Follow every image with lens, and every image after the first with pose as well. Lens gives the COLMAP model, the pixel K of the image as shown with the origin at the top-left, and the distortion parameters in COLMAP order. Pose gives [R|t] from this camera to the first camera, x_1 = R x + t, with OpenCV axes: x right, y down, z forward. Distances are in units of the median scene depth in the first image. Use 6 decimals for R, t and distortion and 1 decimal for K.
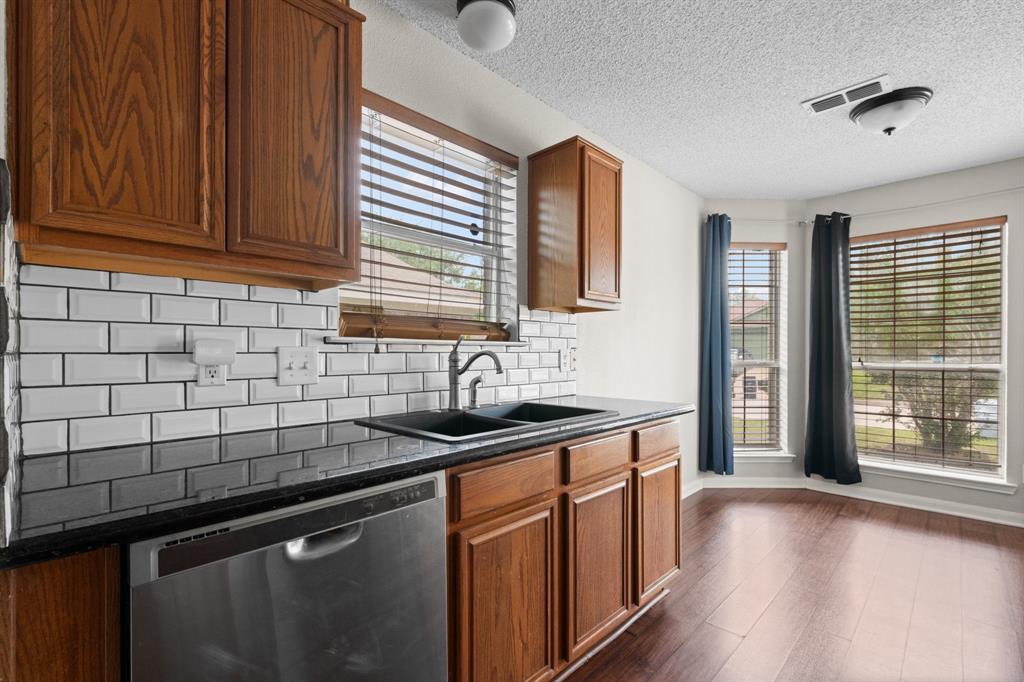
lens RADIAL K [[445.6, 0, 505.4], [0, 445.6, 350.5], [0, 0, 1]] dist [-0.001821, -0.000296]
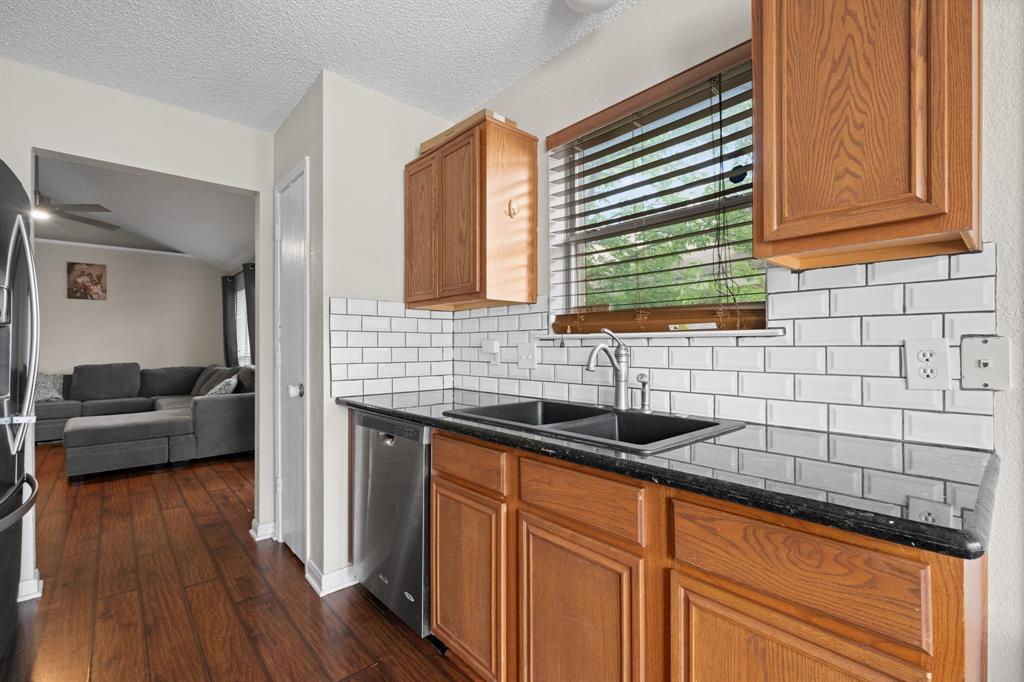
lens RADIAL K [[465.8, 0, 512.0], [0, 465.8, 341.0], [0, 0, 1]] dist [0.000049, -0.000034]
pose [[-0.063978, -0.009765, -0.997904, 0.402322], [0.006611, 0.999926, -0.010208, 0.000422], [0.997929, -0.007250, -0.063908, 0.397233]]
